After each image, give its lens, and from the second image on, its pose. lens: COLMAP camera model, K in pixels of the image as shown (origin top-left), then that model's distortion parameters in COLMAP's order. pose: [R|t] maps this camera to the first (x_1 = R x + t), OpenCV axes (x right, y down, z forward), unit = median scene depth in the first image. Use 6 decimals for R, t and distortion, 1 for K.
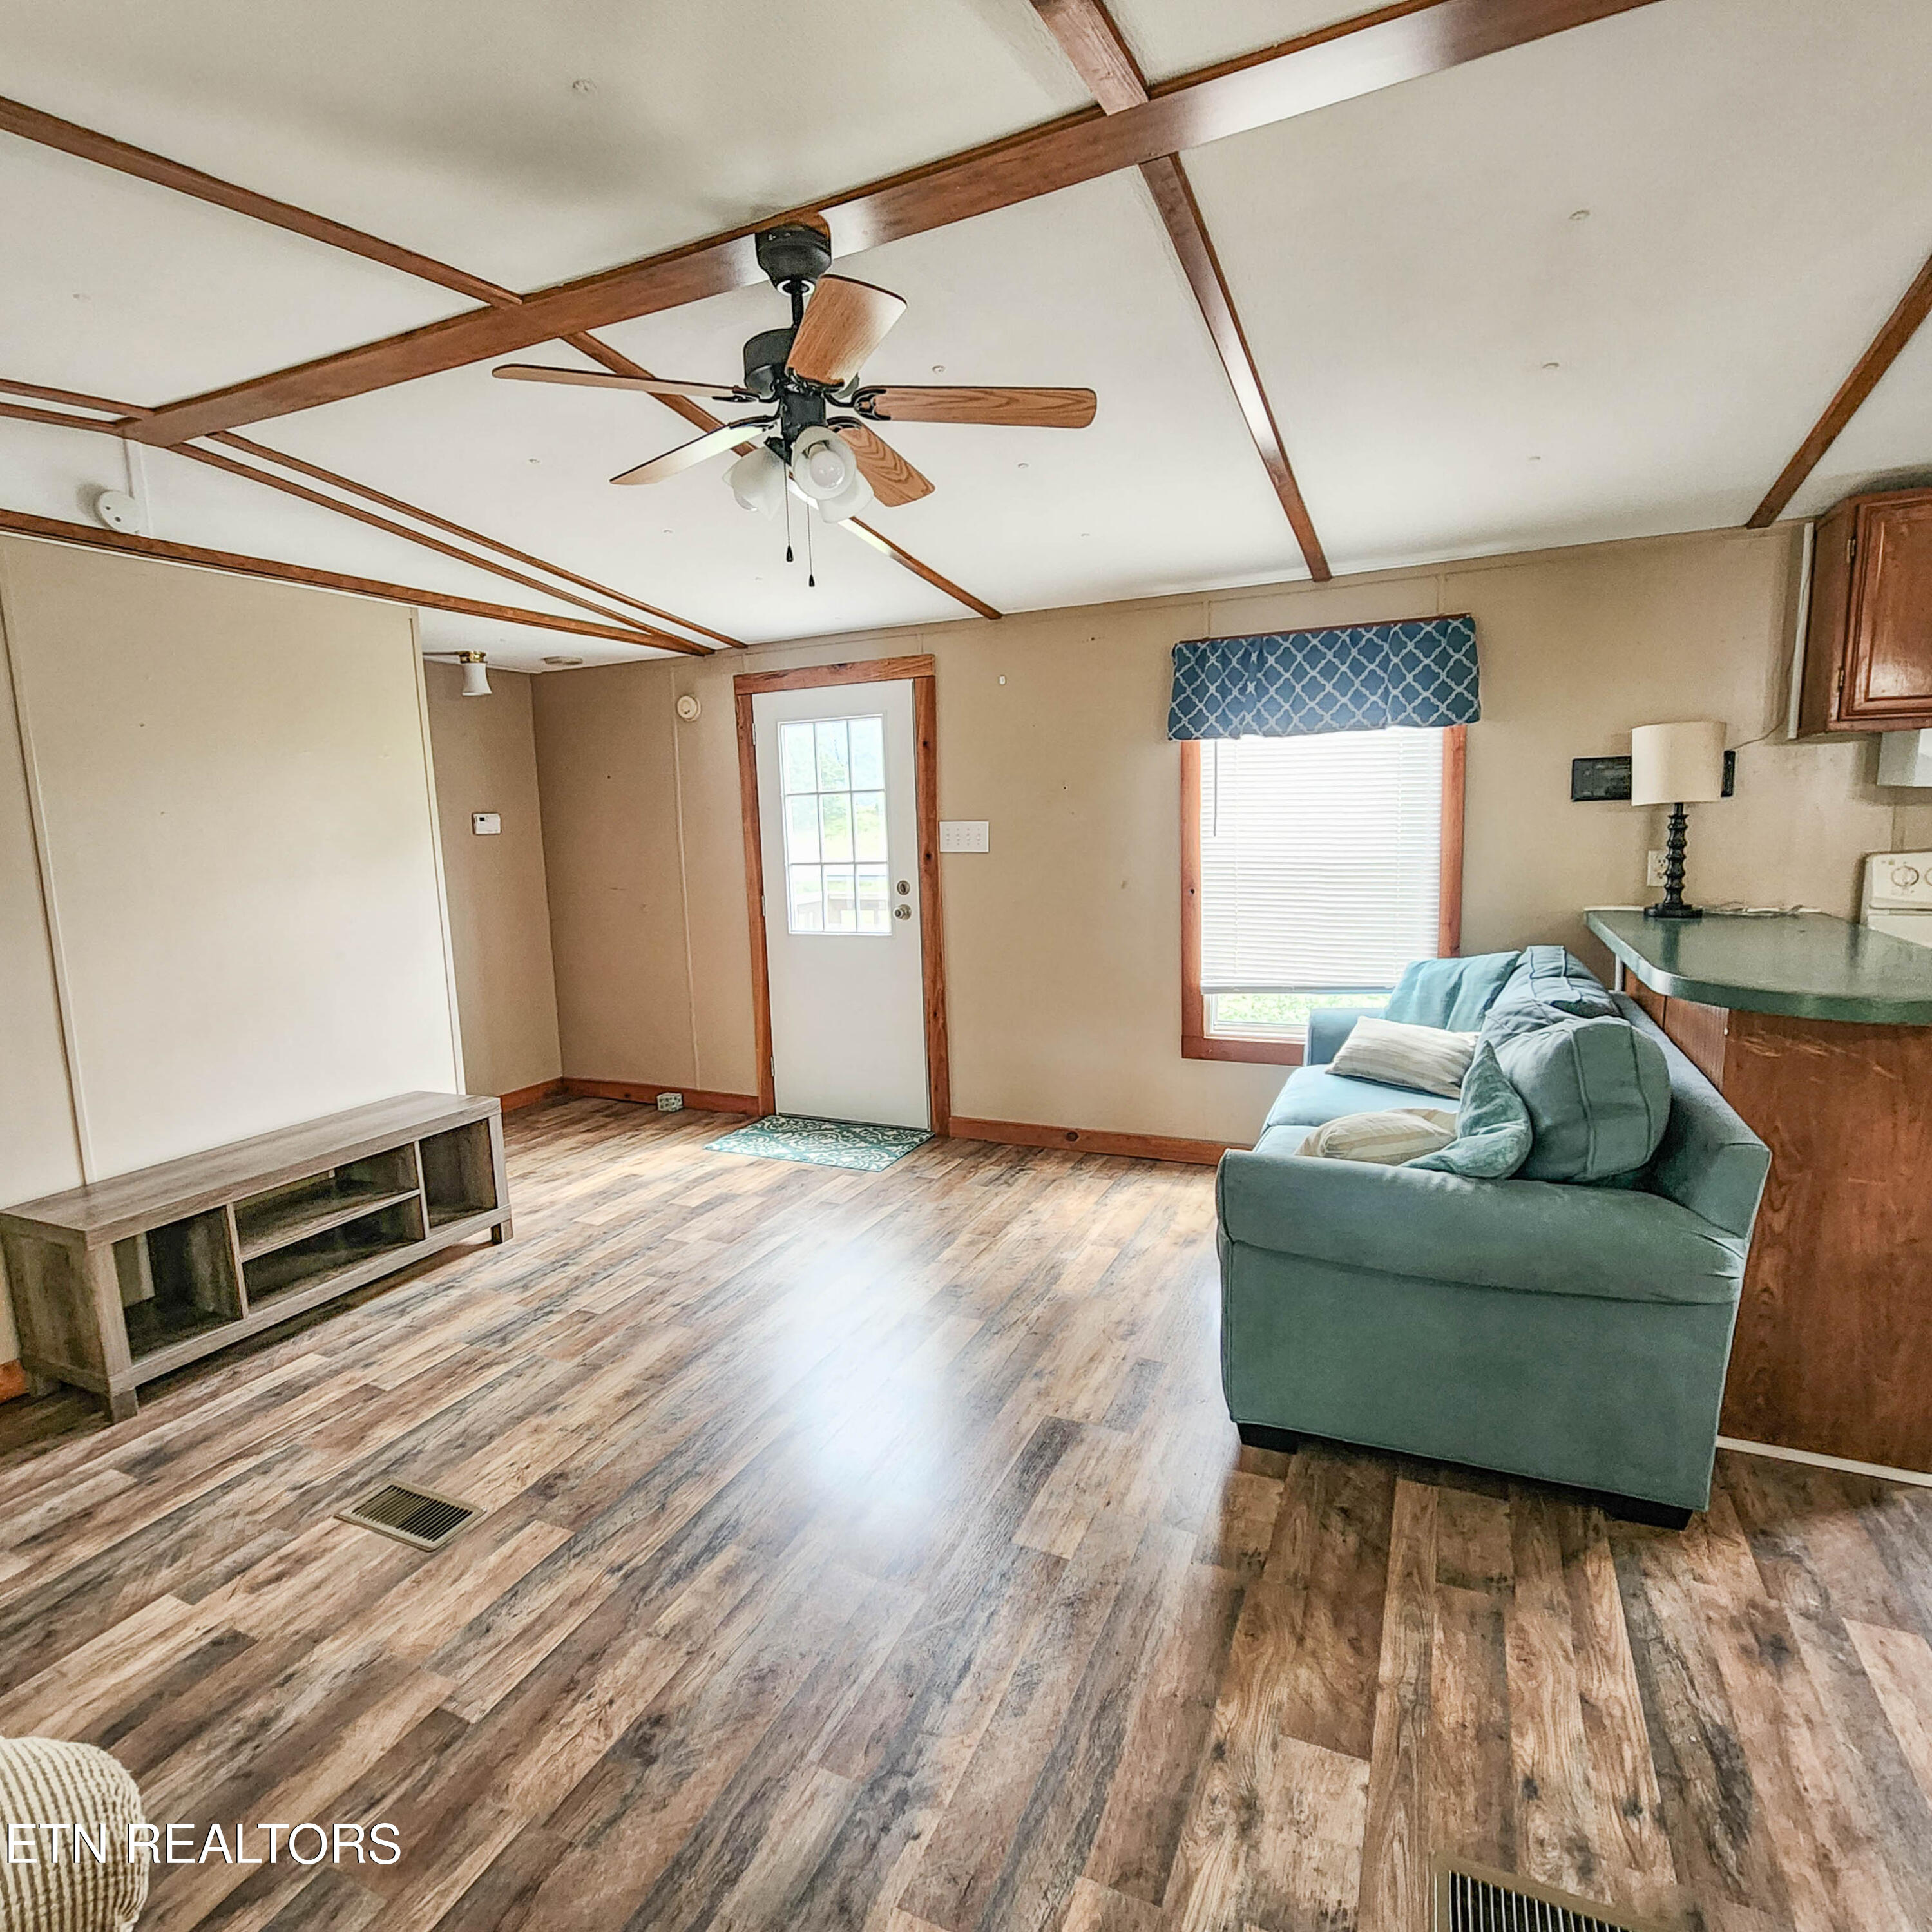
lens RADIAL K [[1066.6, 0, 934.3], [0, 1066.6, 958.6], [0, 0, 1]] dist [-0.000271, 0.000372]
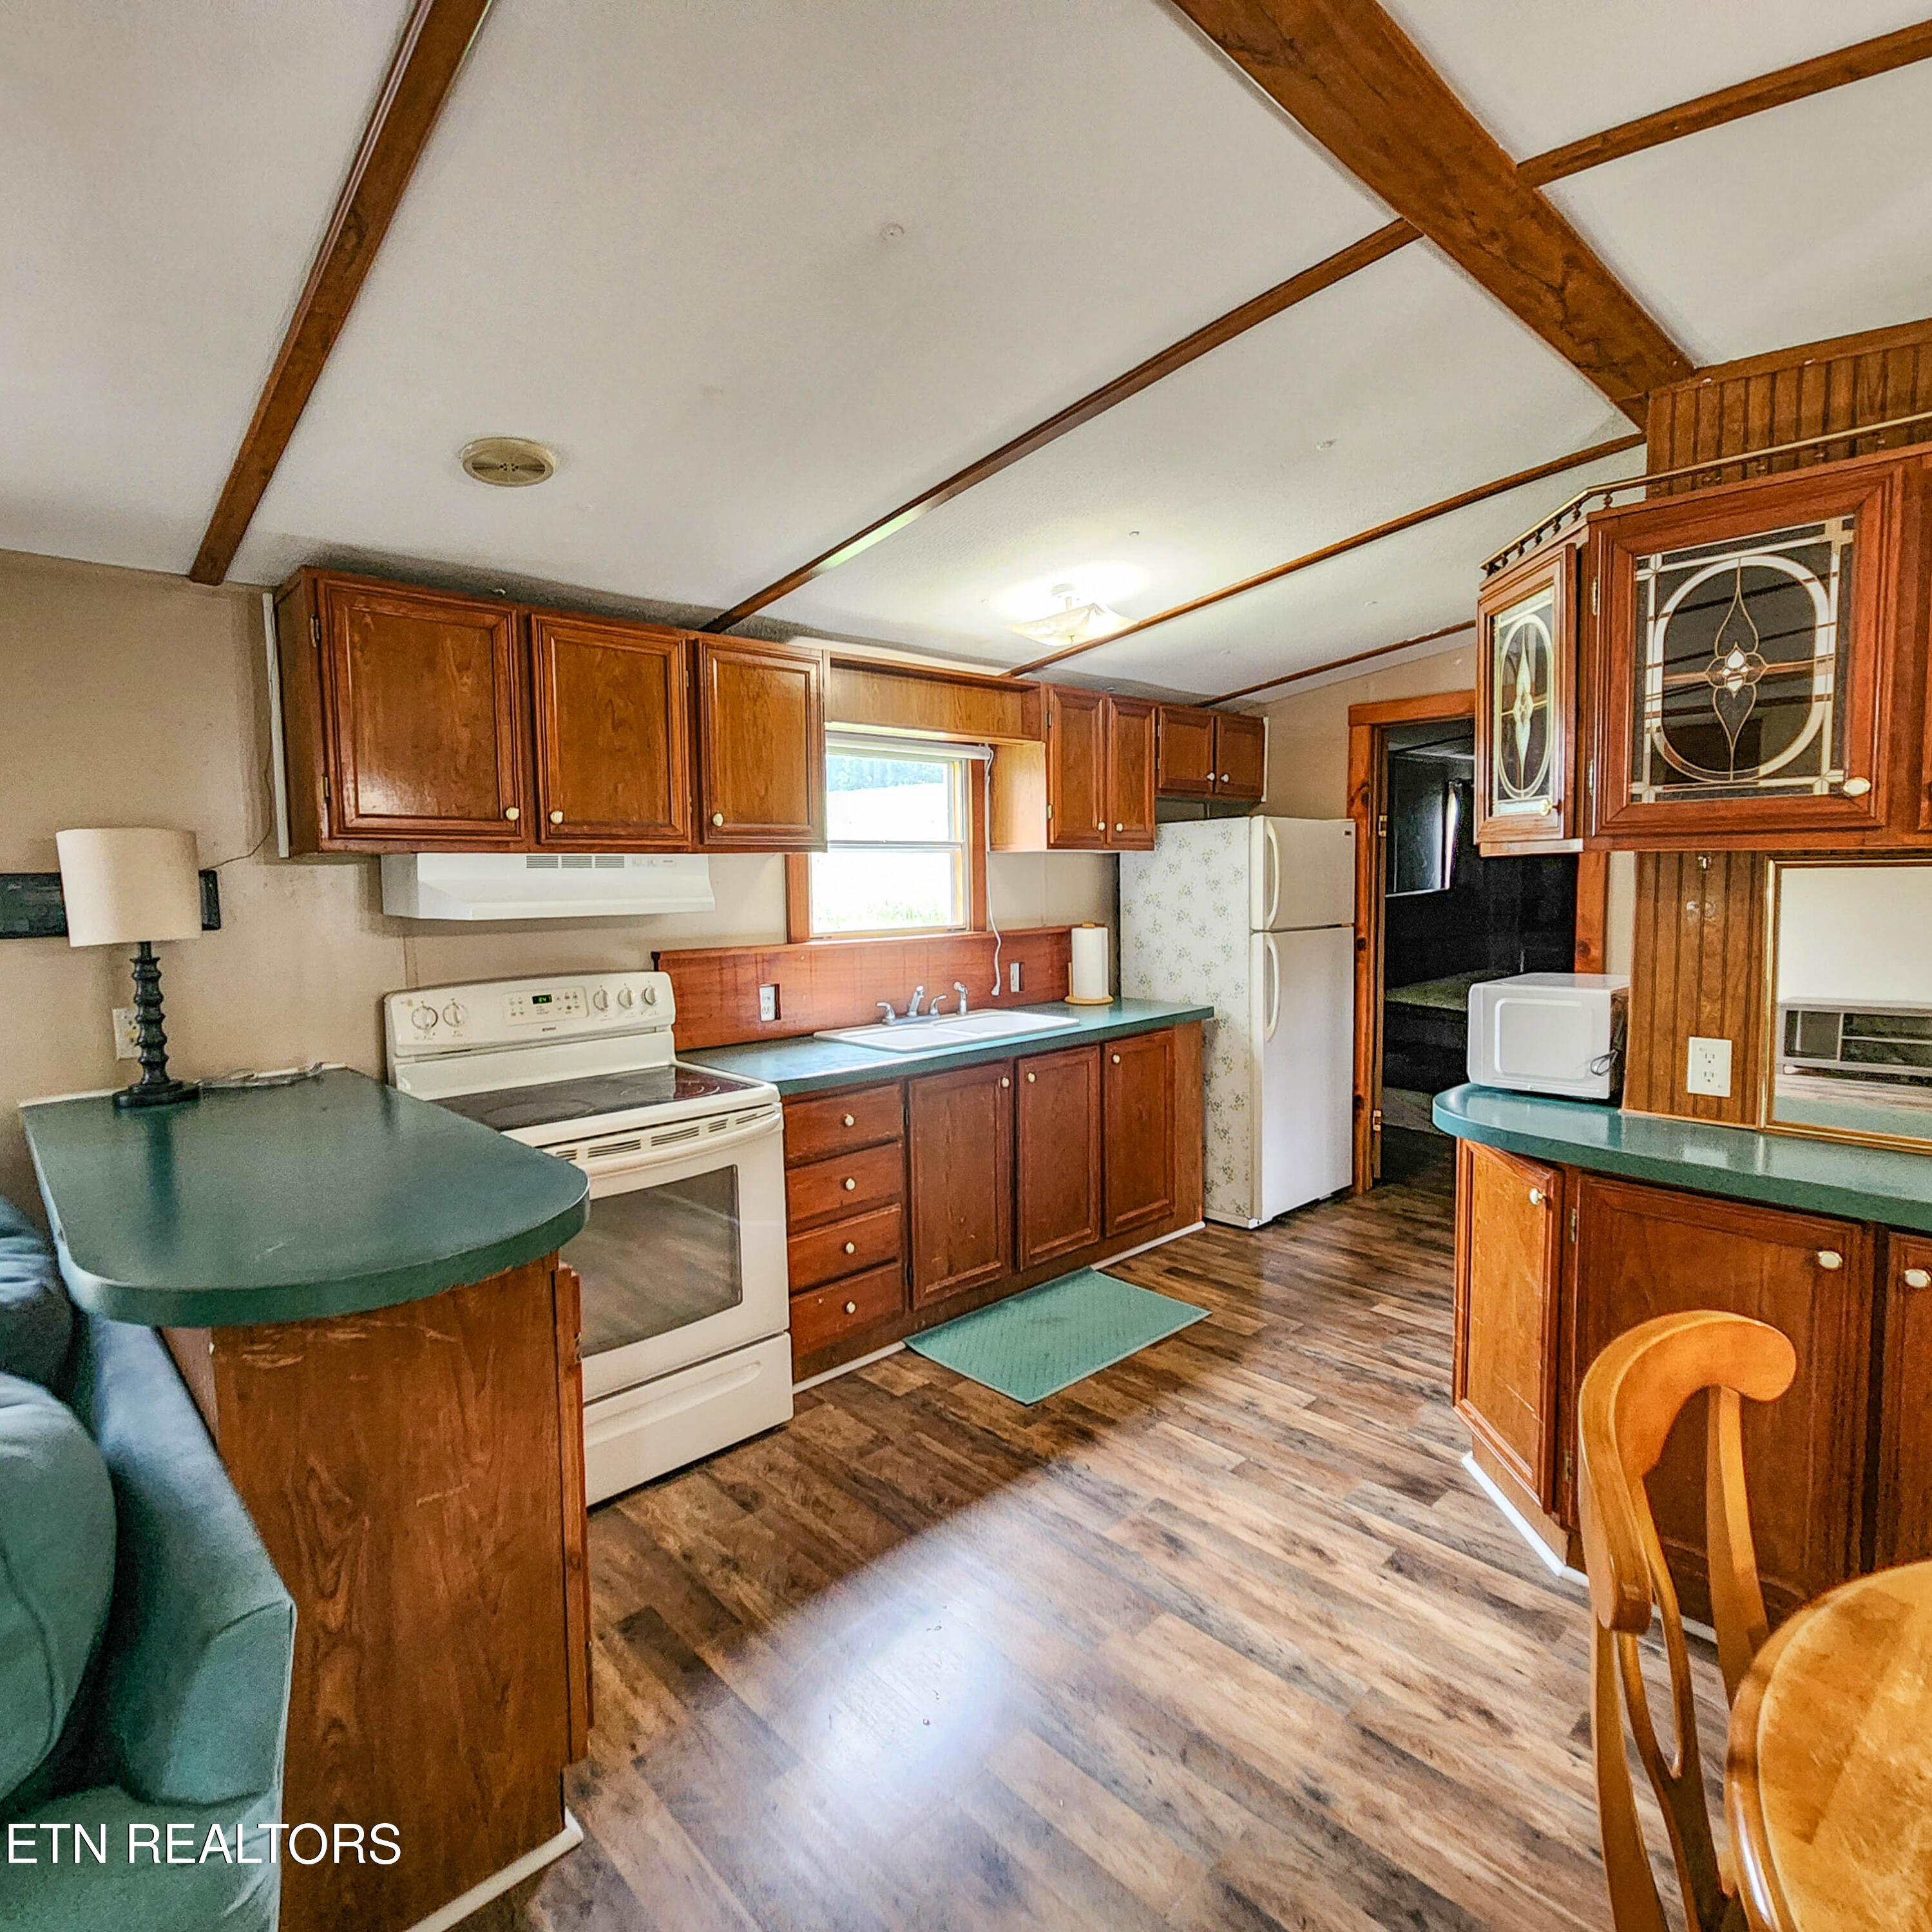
lens RADIAL K [[1066.6, 0, 962.9], [0, 1066.6, 960.0], [0, 0, 1]] dist [-0.000271, 0.000372]
pose [[0.355832, -0.047292, 0.933353, 0.243786], [0.137032, 0.990564, -0.002052, -0.060857], [-0.924449, 0.128629, 0.358955, 0.261959]]
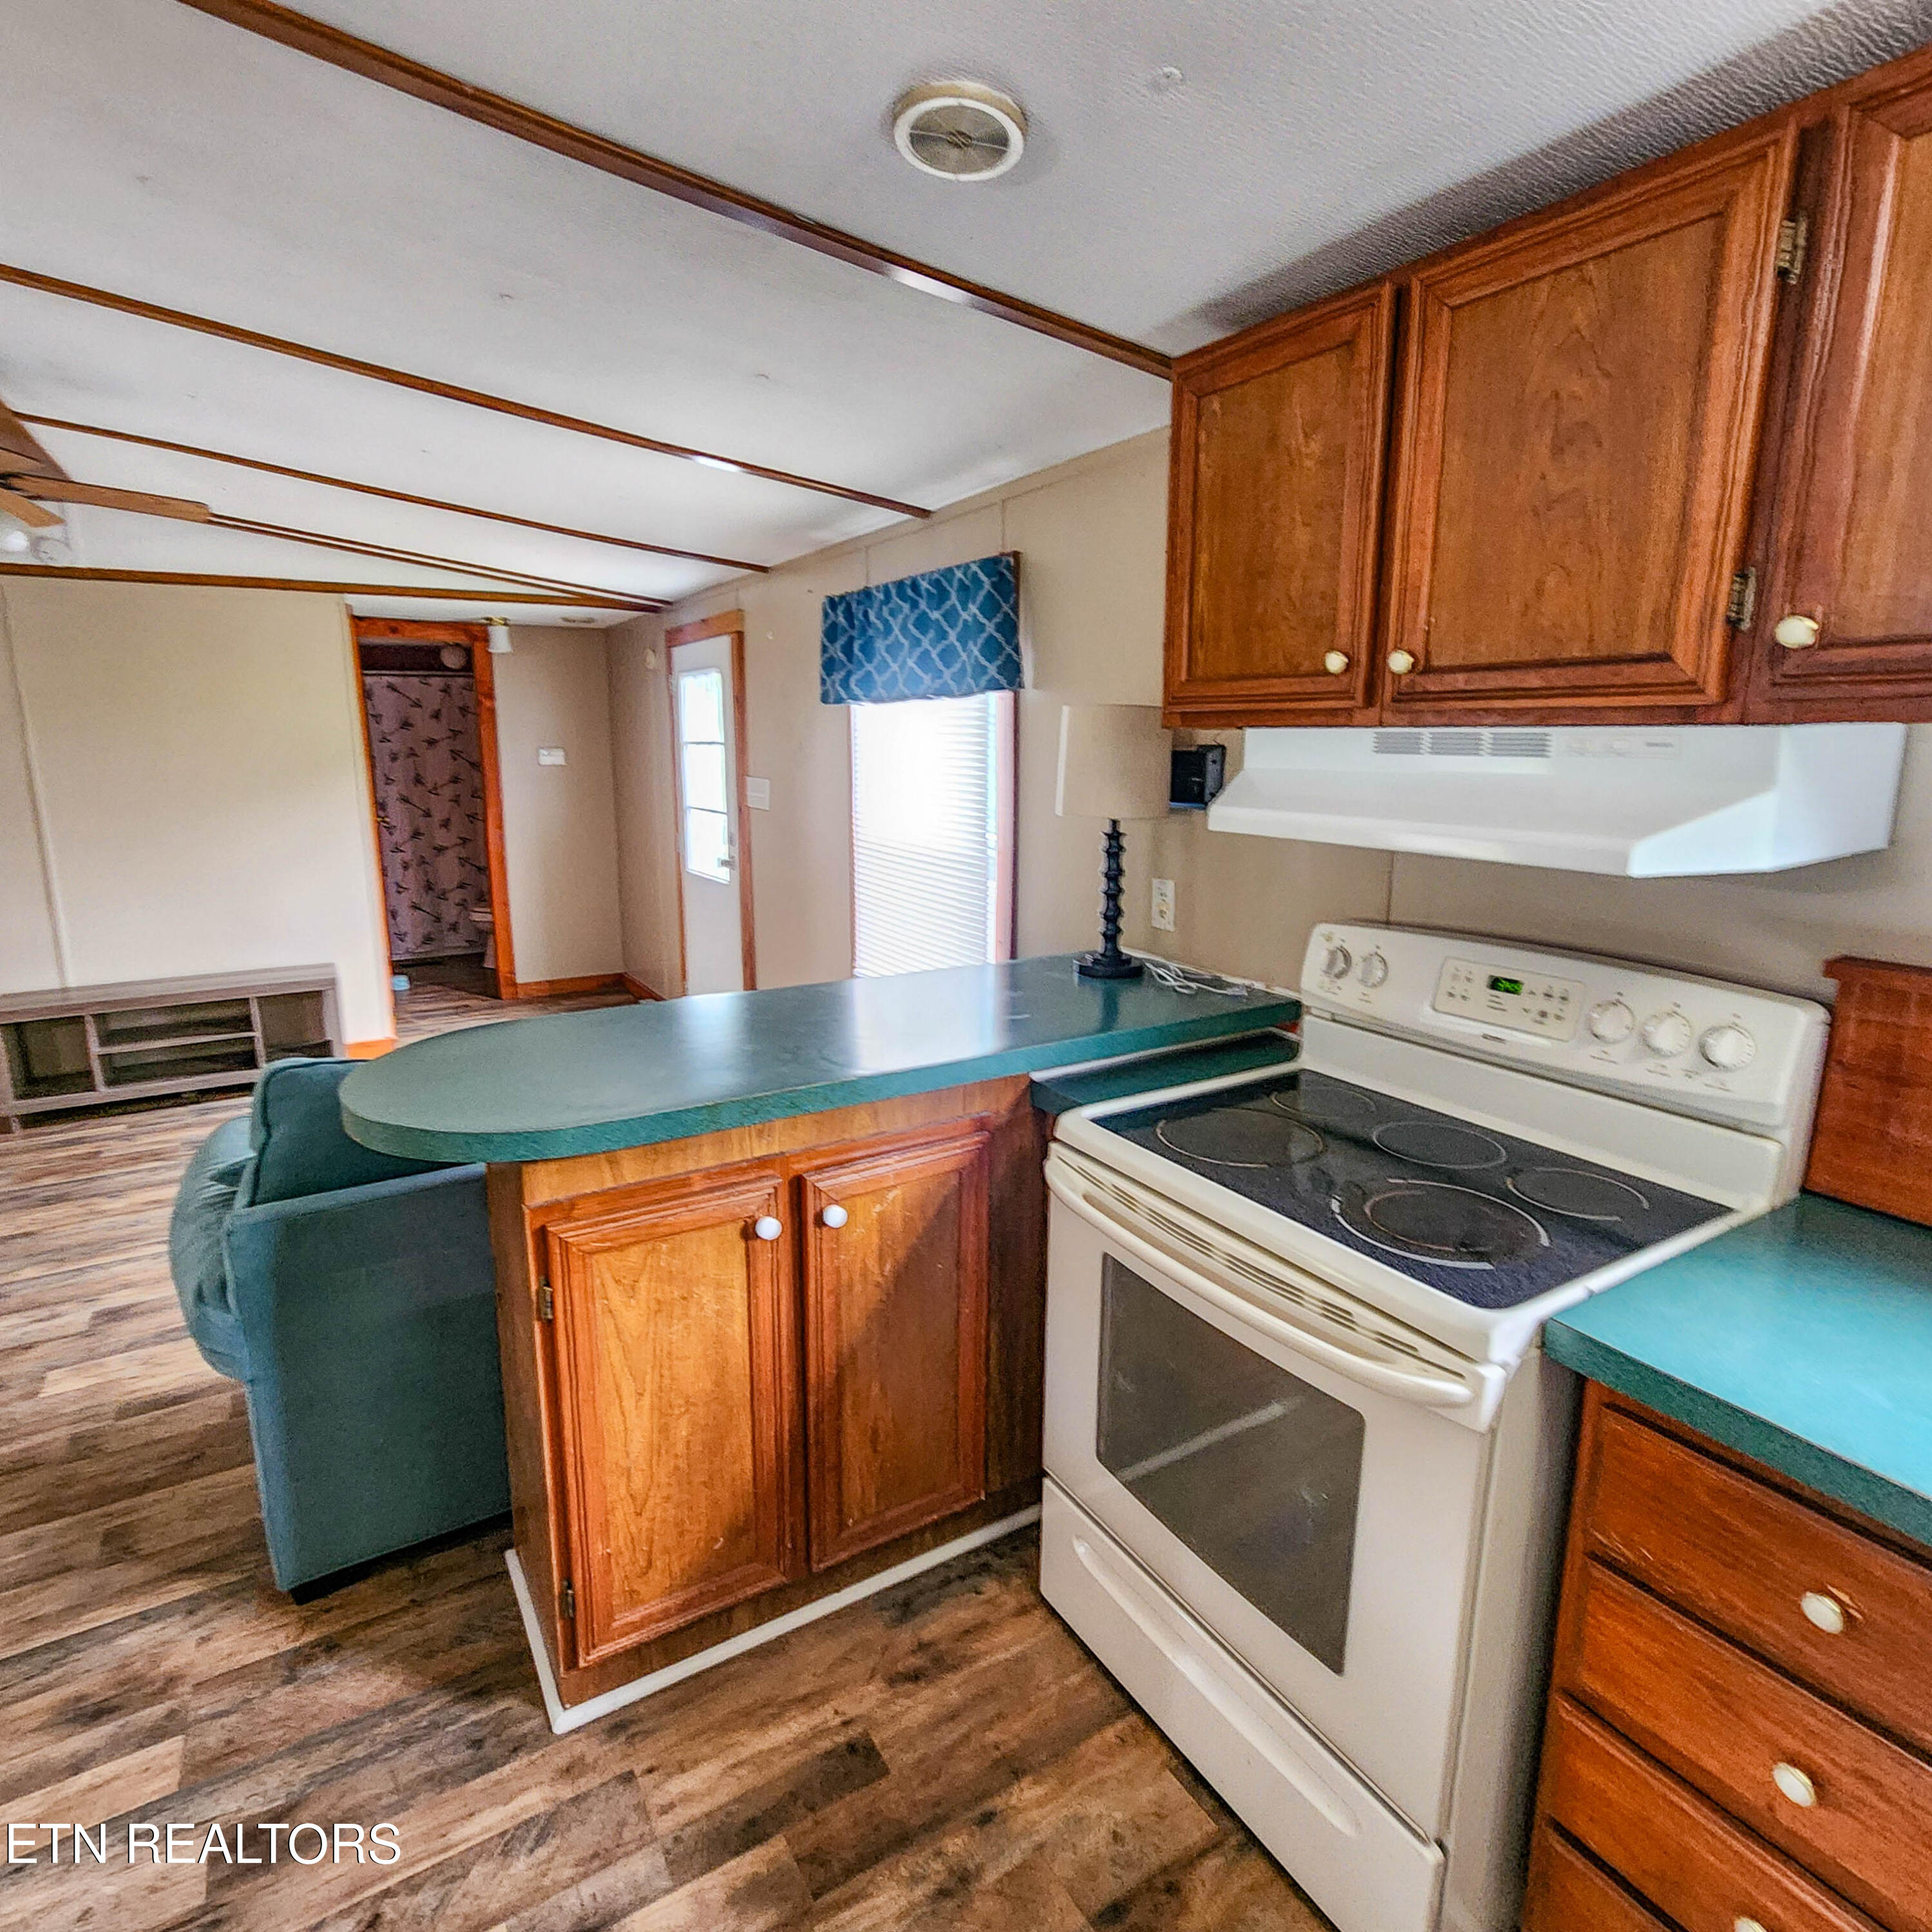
lens RADIAL K [[1066.6, 0, 943.3], [0, 1066.6, 953.9], [0, 0, 1]] dist [-0.000271, 0.000372]
pose [[0.834323, 0.140066, -0.533186, 1.029645], [-0.099727, 0.989575, 0.103907, -0.121624], [0.542181, -0.033519, 0.839593, 0.345603]]
